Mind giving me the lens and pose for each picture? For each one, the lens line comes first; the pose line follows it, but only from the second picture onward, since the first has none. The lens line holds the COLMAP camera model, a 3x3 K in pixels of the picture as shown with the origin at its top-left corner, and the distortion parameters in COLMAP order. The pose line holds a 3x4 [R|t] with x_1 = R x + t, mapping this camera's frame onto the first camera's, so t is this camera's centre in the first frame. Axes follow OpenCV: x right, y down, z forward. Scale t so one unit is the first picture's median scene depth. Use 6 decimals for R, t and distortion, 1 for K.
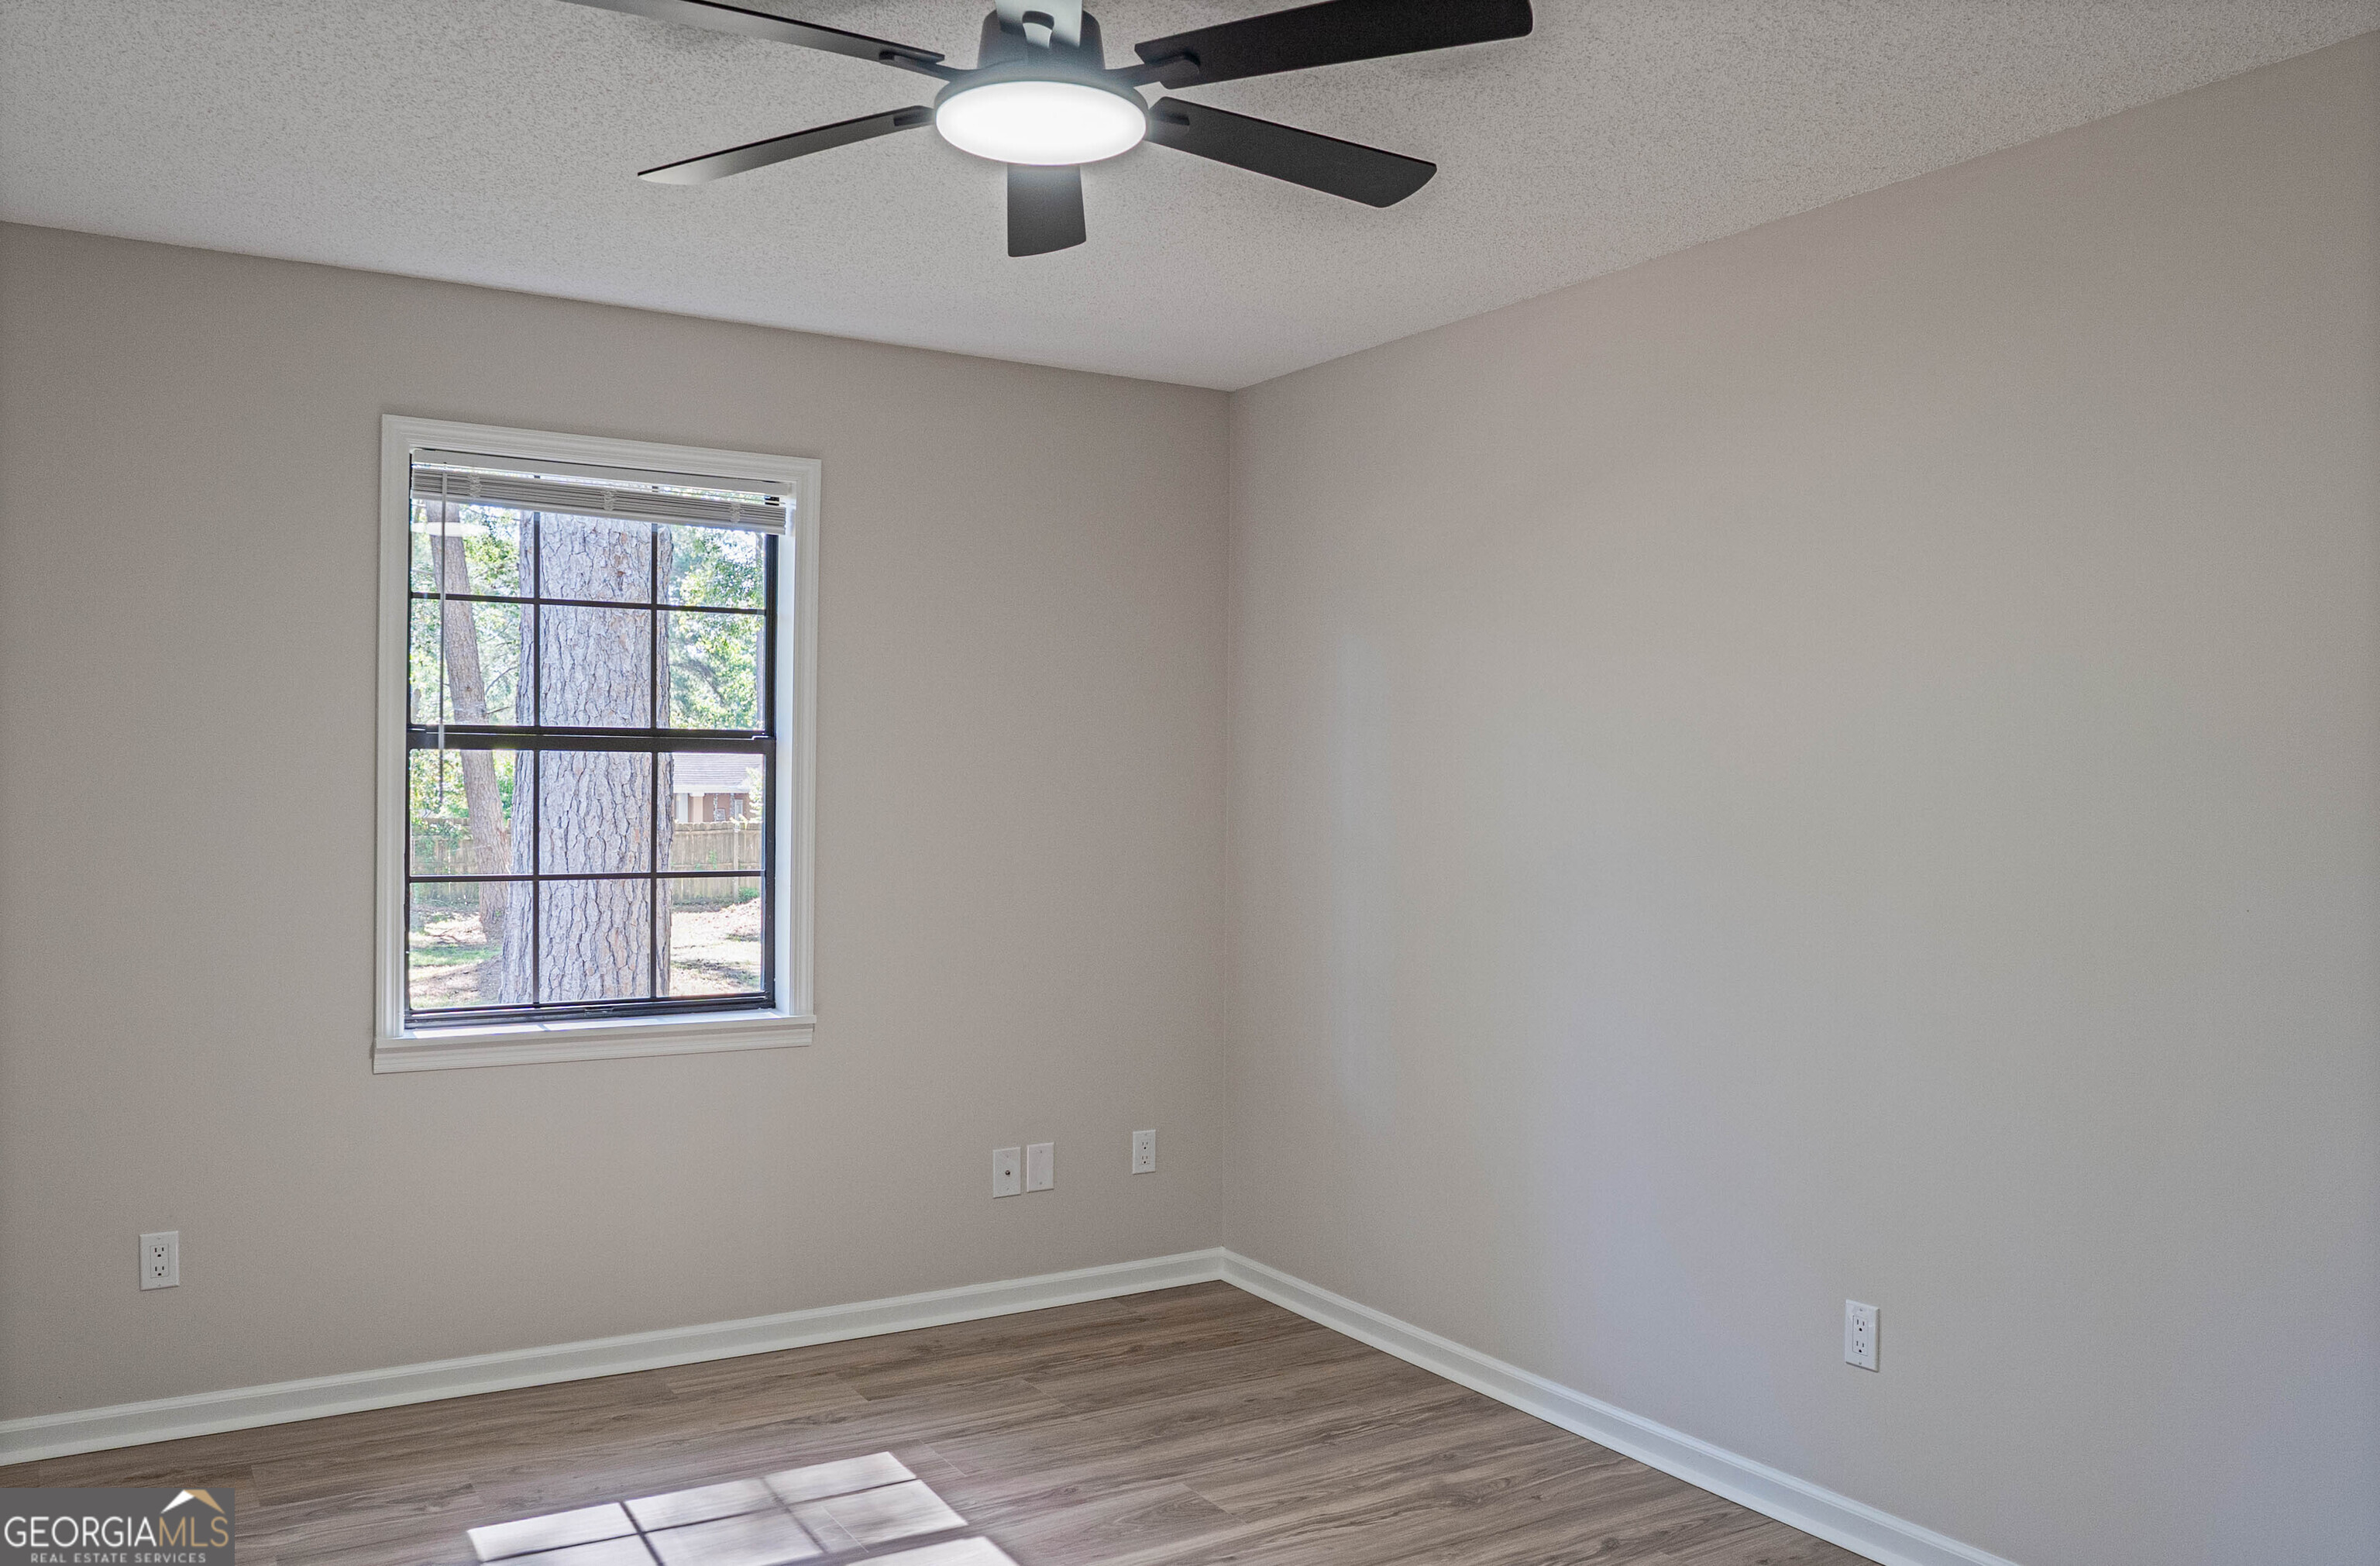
lens RADIAL K [[1695.0, 0, 1190.0], [0, 1695.0, 783.0], [0, 0, 1]] dist [0.114088, -0.221516]
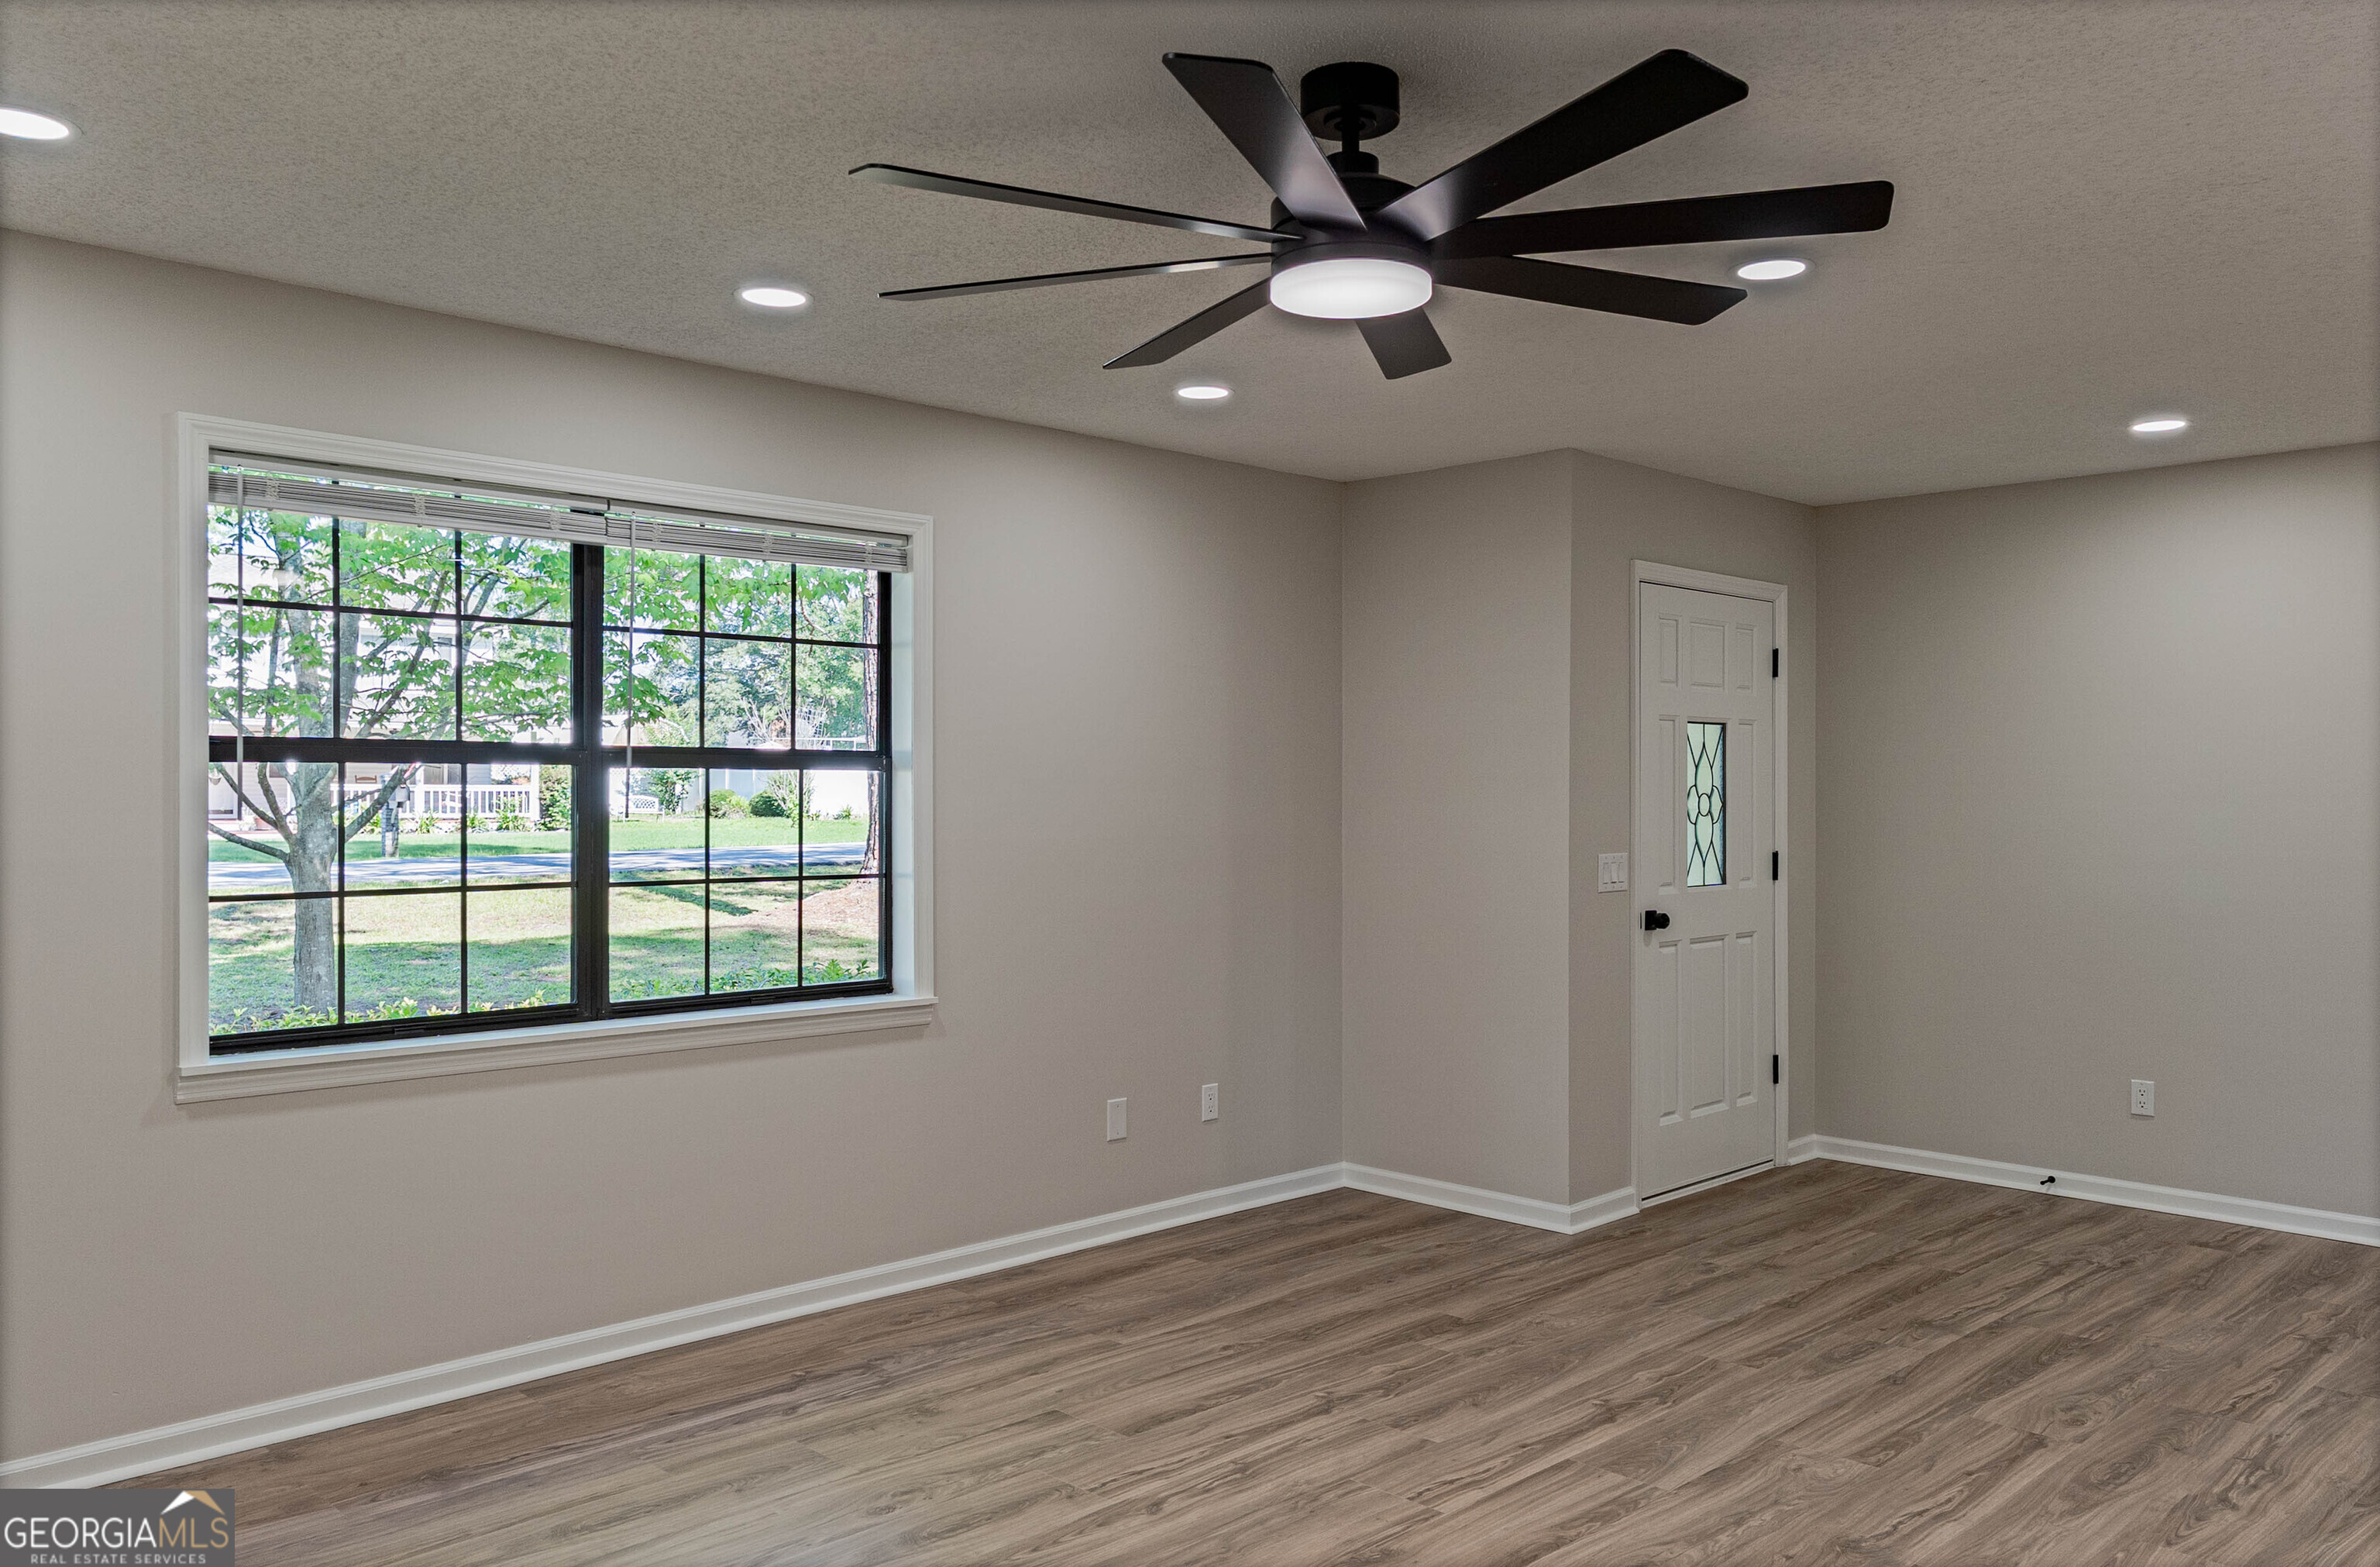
lens RADIAL K [[1779.8, 0, 1190.0], [0, 1779.8, 783.5], [0, 0, 1]] dist [0.001917, 0.001804]
pose [[0.966530, -0.006117, 0.256482, -0.351204], [0.006943, 0.999973, -0.002316, -0.003413], [-0.256461, 0.004019, 0.966546, -0.196512]]
